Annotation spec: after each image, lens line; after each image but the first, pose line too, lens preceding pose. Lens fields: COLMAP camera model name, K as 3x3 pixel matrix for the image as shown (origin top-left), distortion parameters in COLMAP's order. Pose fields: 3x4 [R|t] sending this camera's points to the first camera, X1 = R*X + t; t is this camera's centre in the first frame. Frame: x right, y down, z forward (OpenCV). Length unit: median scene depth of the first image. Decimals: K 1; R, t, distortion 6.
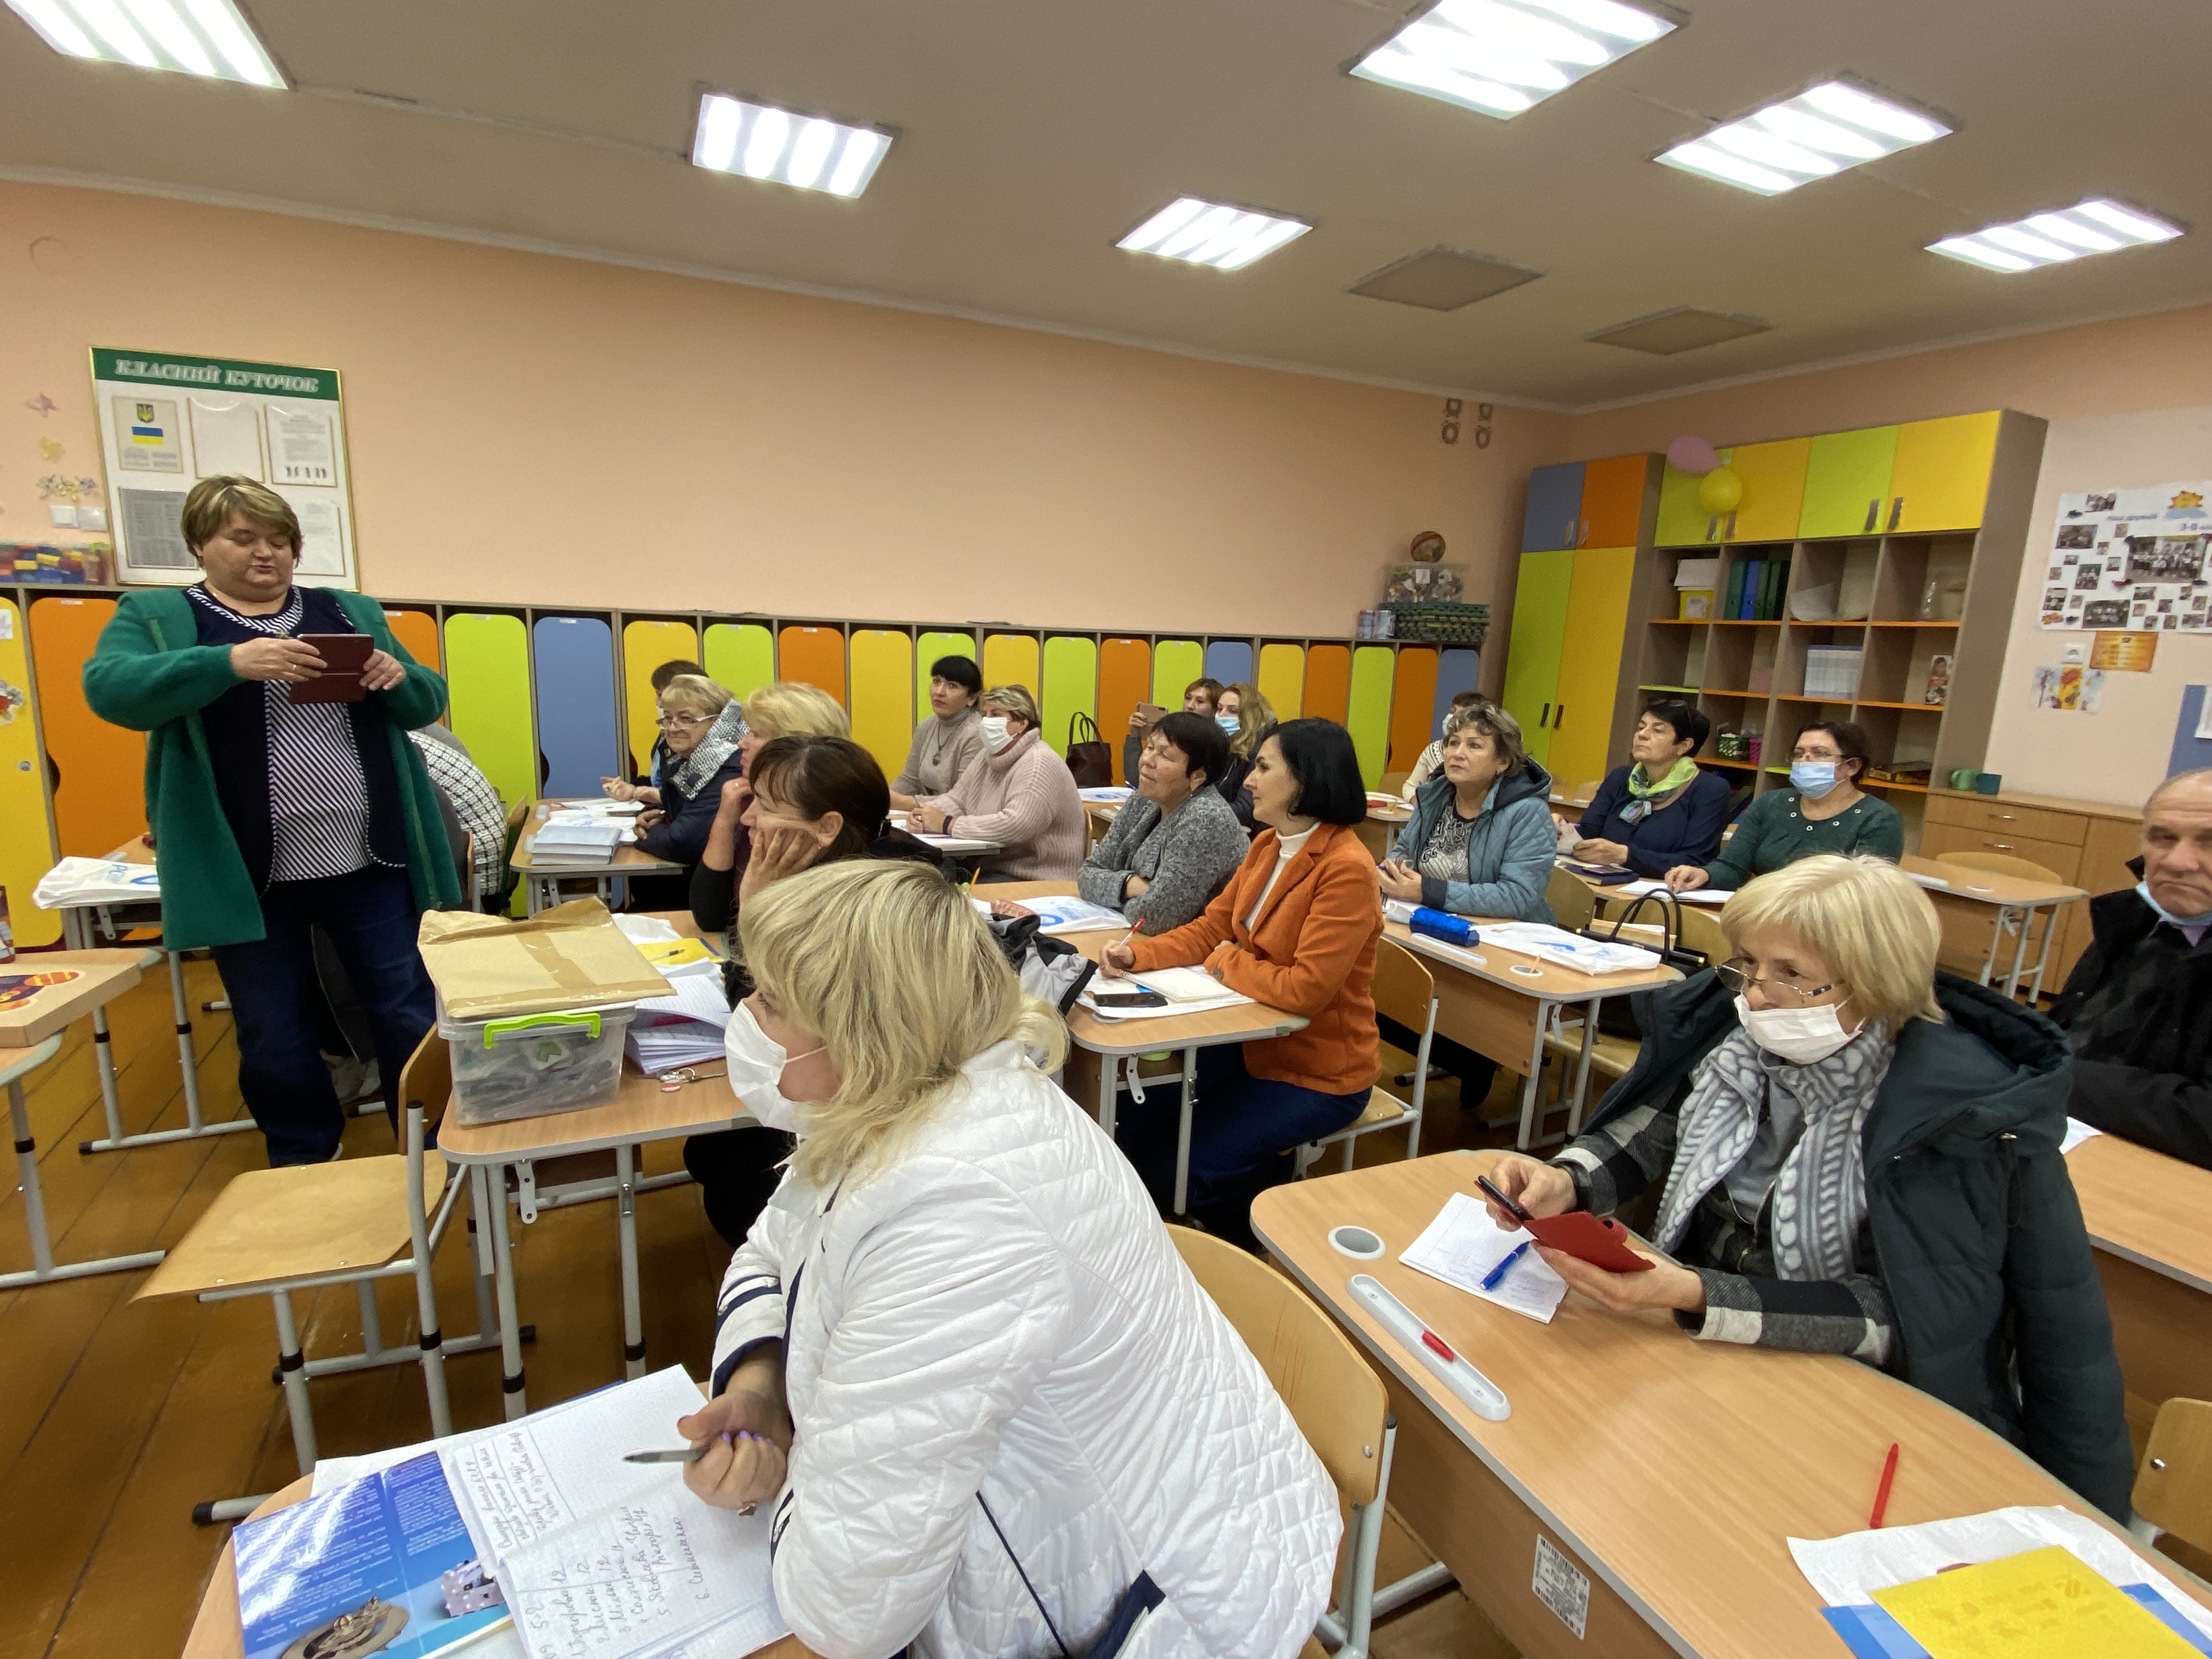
lens RADIAL K [[1052.5, 0, 1104.2], [0, 1052.5, 831.9], [0, 0, 1]] dist [0.030011, -0.026942]
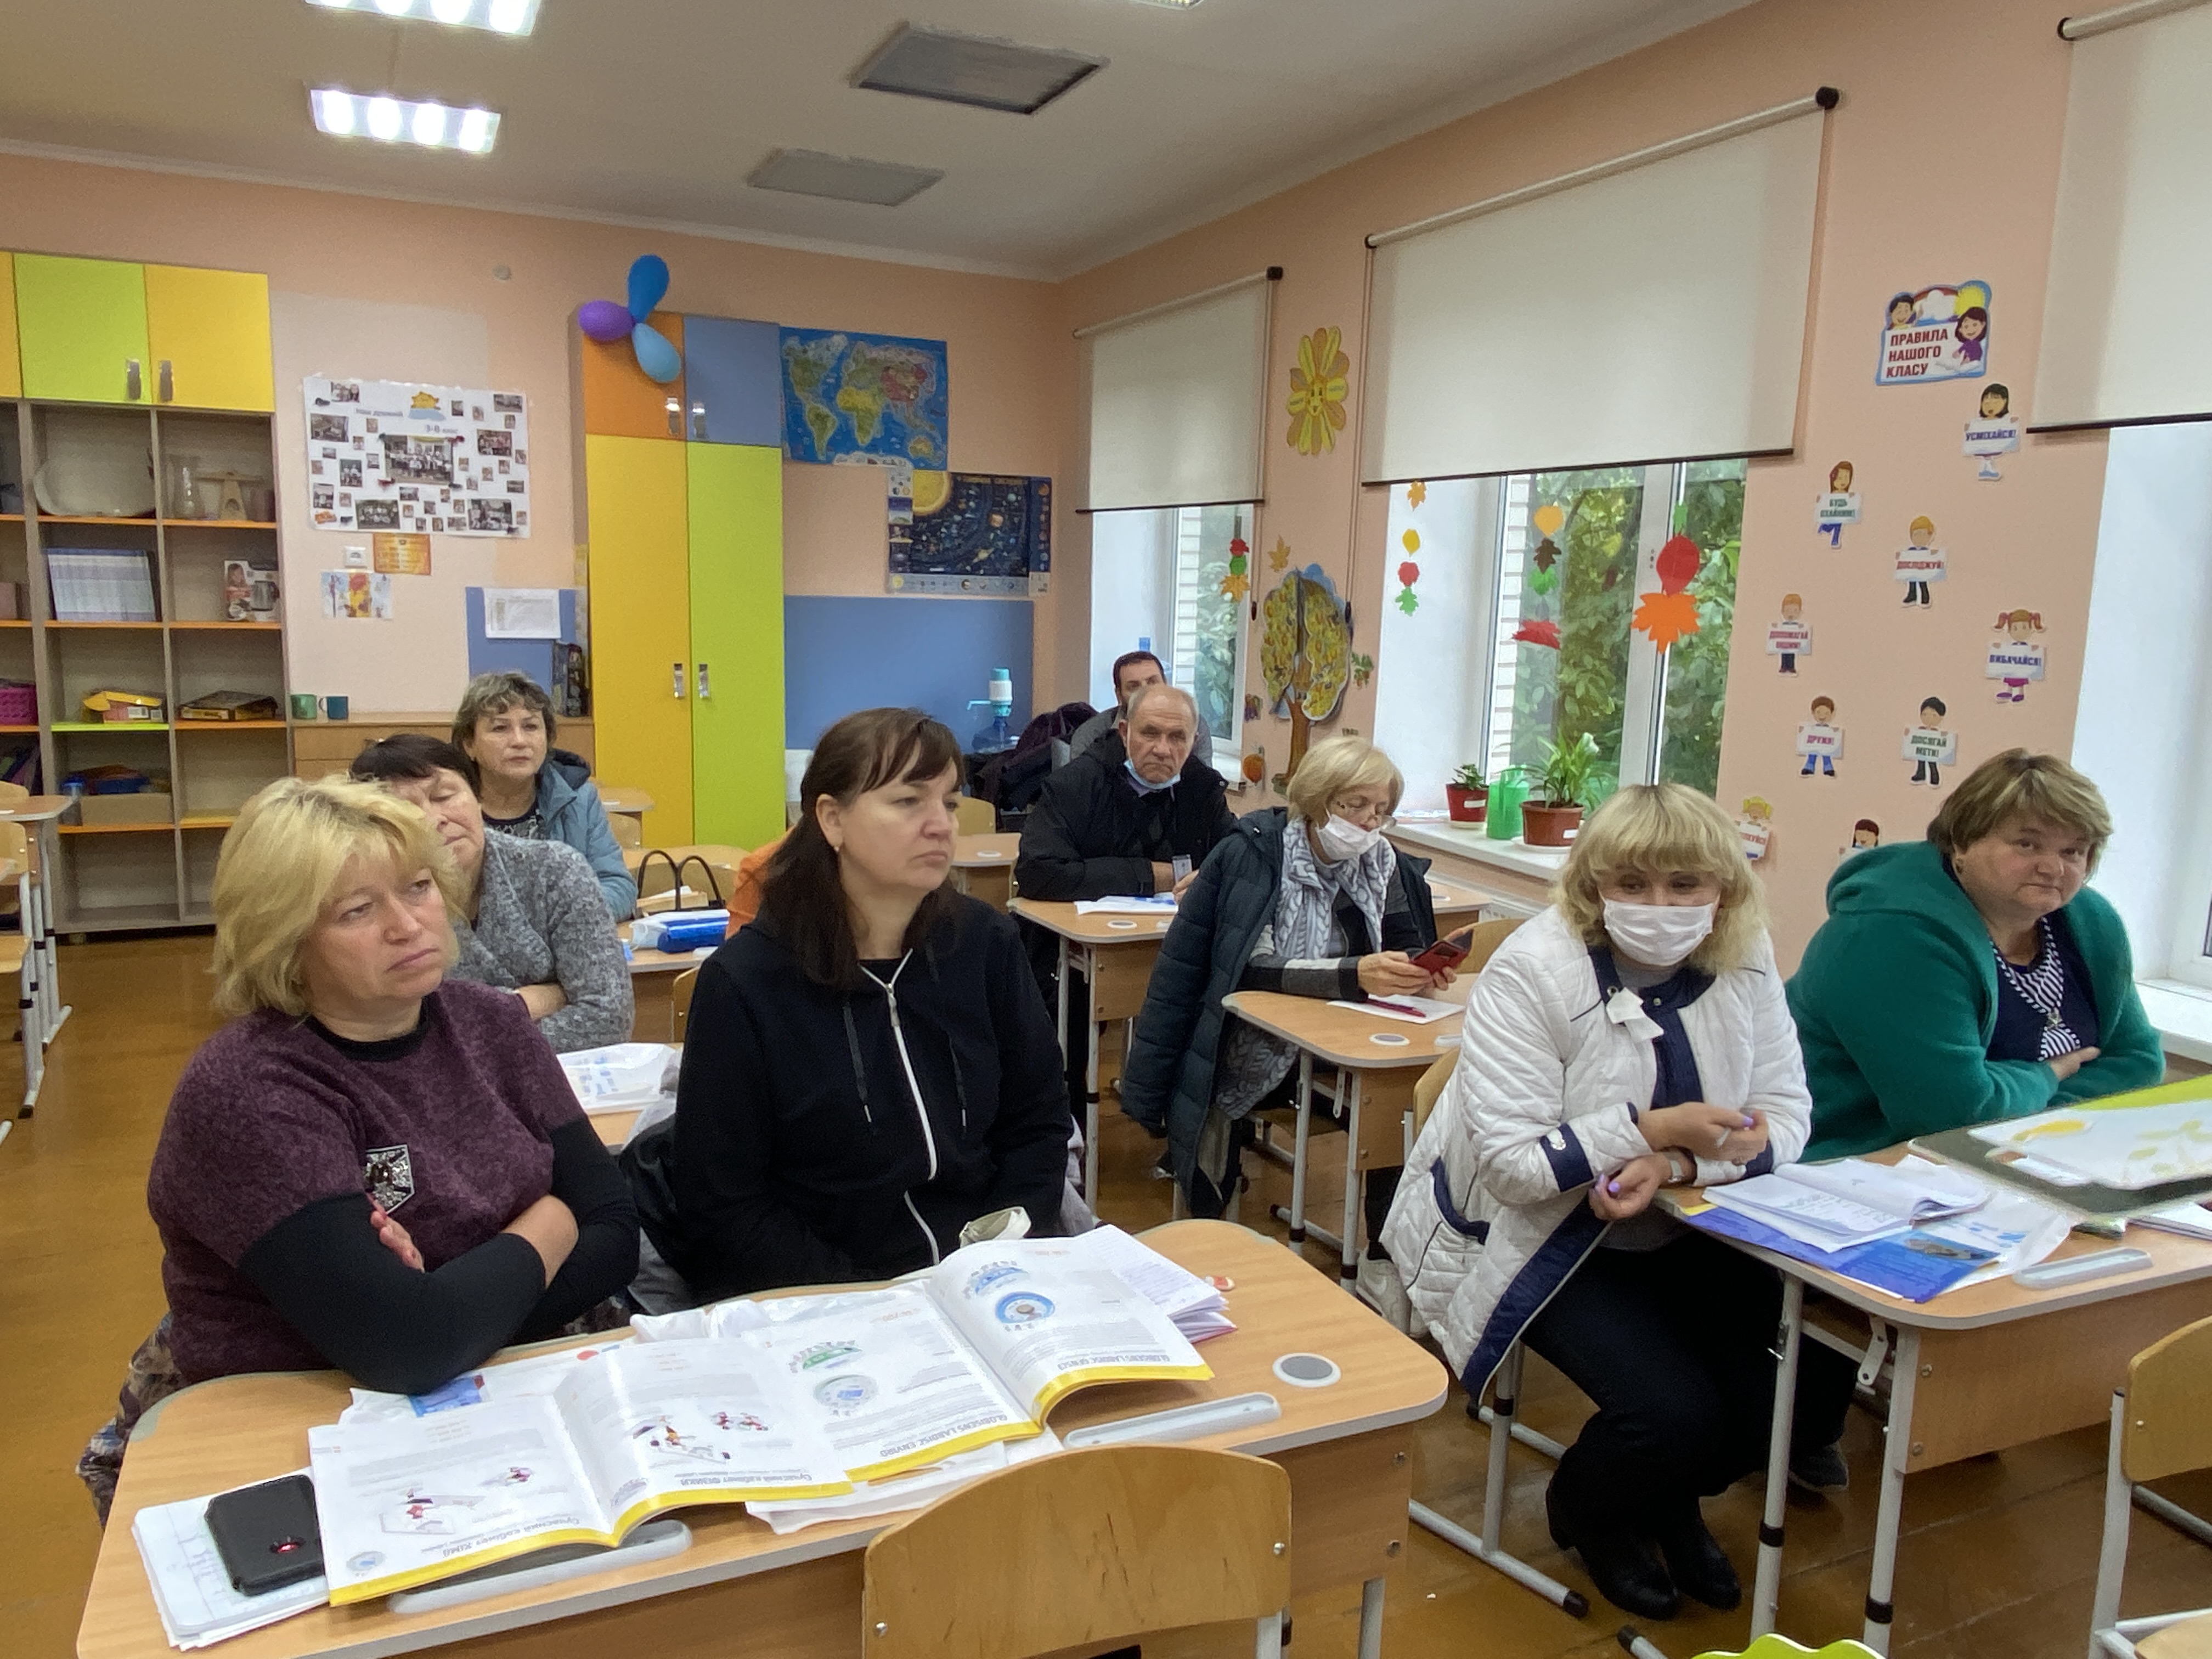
lens RADIAL K [[1589.8, 0, 1099.4], [0, 1589.8, 833.6], [0, 0, 1]] dist [0.089884, -0.118135]
pose [[0.014356, -0.191917, 0.981306, -0.556251], [0.160411, 0.969138, 0.187190, -0.105032], [-0.986946, 0.154726, 0.044698, 0.374949]]
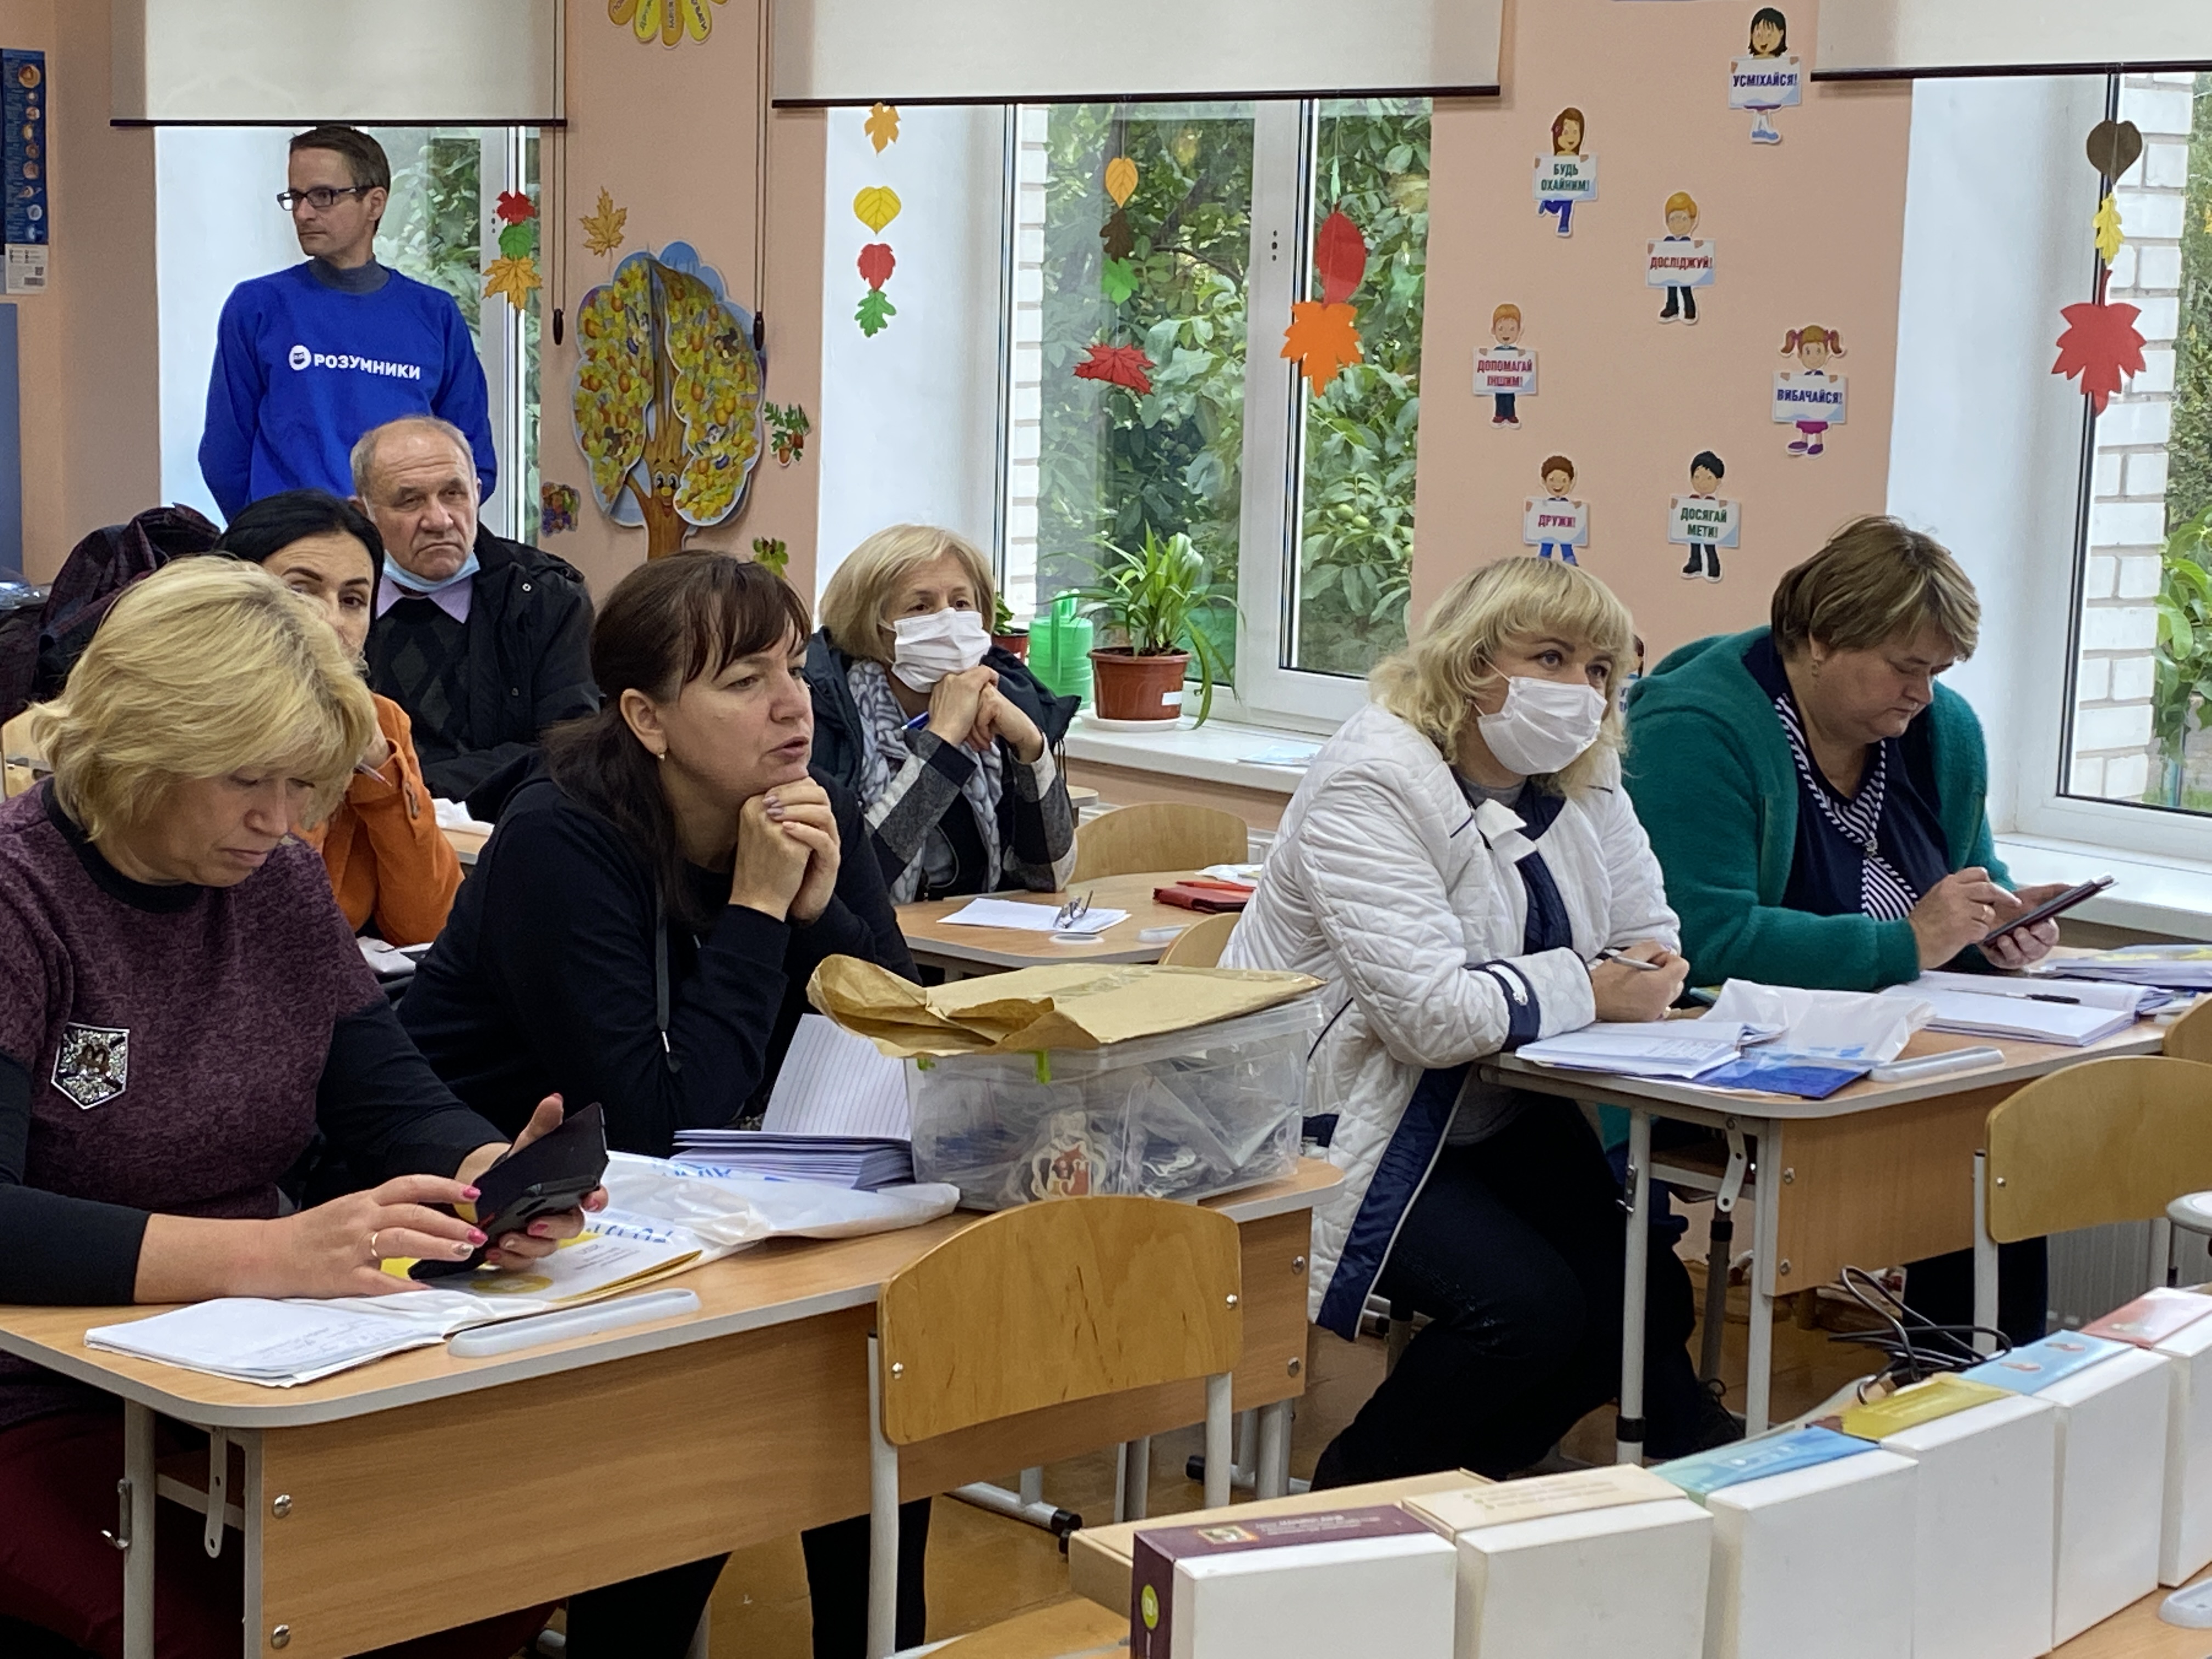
lens RADIAL K [[3743.8, 0, 1105.5], [0, 3743.8, 824.4], [0, 0, 1]] dist [0.296445, -1.128706]
pose [[-0.326057, -0.177677, 0.928503, -0.939995], [0.137759, 0.962764, 0.232609, -0.166260], [-0.935259, 0.203754, -0.289439, 0.602634]]
